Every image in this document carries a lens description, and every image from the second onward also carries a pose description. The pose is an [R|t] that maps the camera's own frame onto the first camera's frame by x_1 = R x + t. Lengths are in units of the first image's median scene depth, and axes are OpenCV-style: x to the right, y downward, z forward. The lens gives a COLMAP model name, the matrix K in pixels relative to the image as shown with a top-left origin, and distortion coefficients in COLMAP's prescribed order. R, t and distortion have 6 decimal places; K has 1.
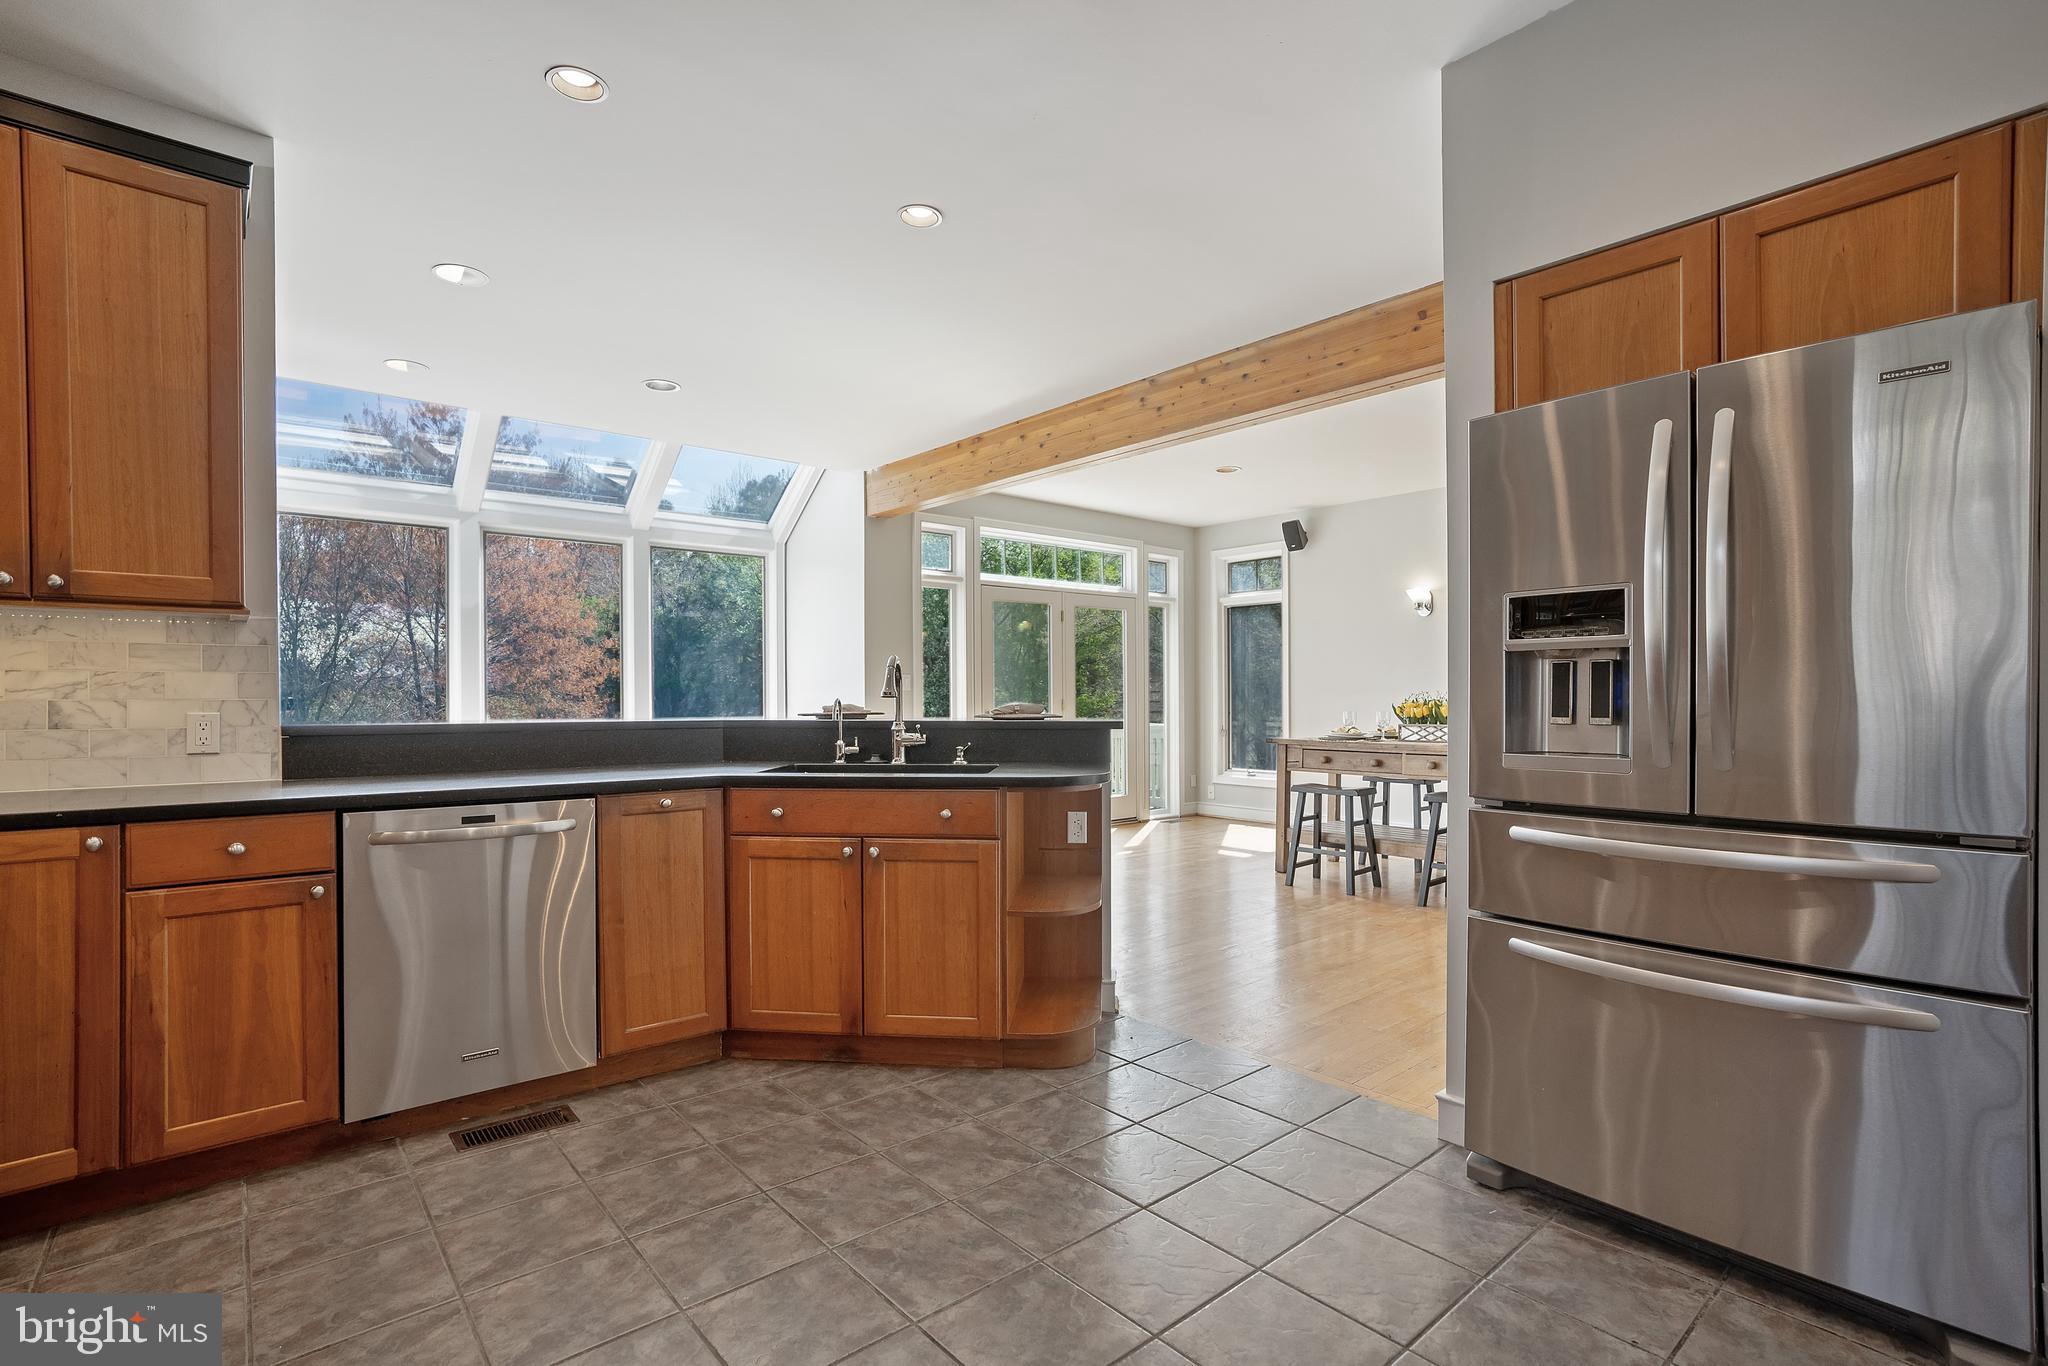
lens RADIAL K [[955.6, 0, 1019.7], [0, 955.6, 688.8], [0, 0, 1]] dist [-0.051538, 0.027814]
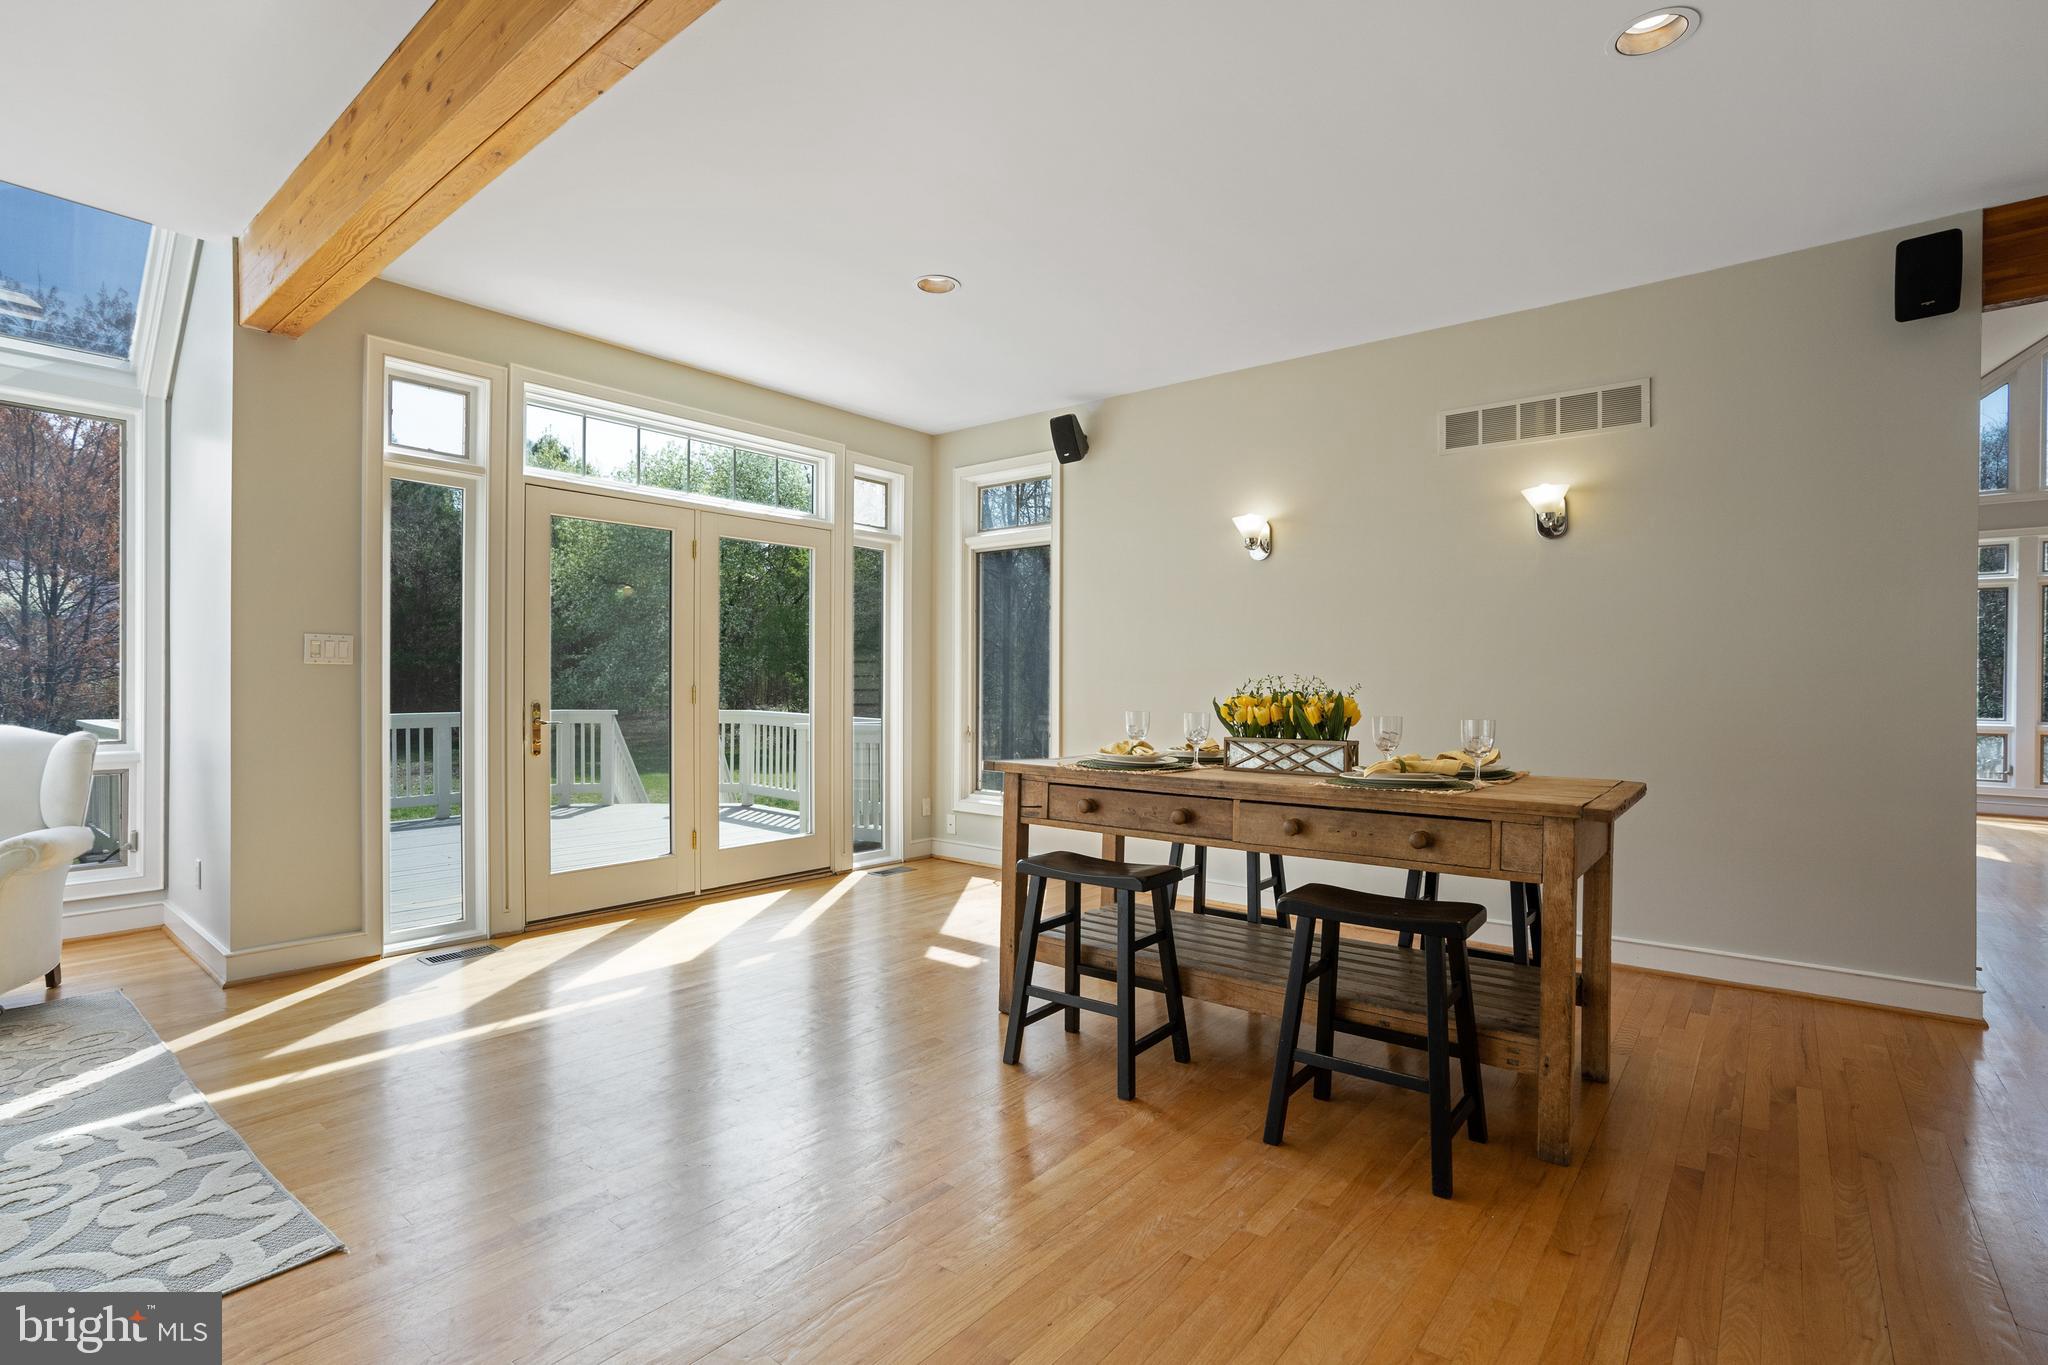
lens RADIAL K [[955.6, 0, 1019.7], [0, 955.6, 688.3], [0, 0, 1]] dist [-0.051538, 0.027814]
pose [[0.982657, 0.008529, 0.185237, 0.181509], [-0.010647, 0.999889, 0.010446, 0.005568], [-0.185127, -0.012237, 0.982638, 0.480282]]
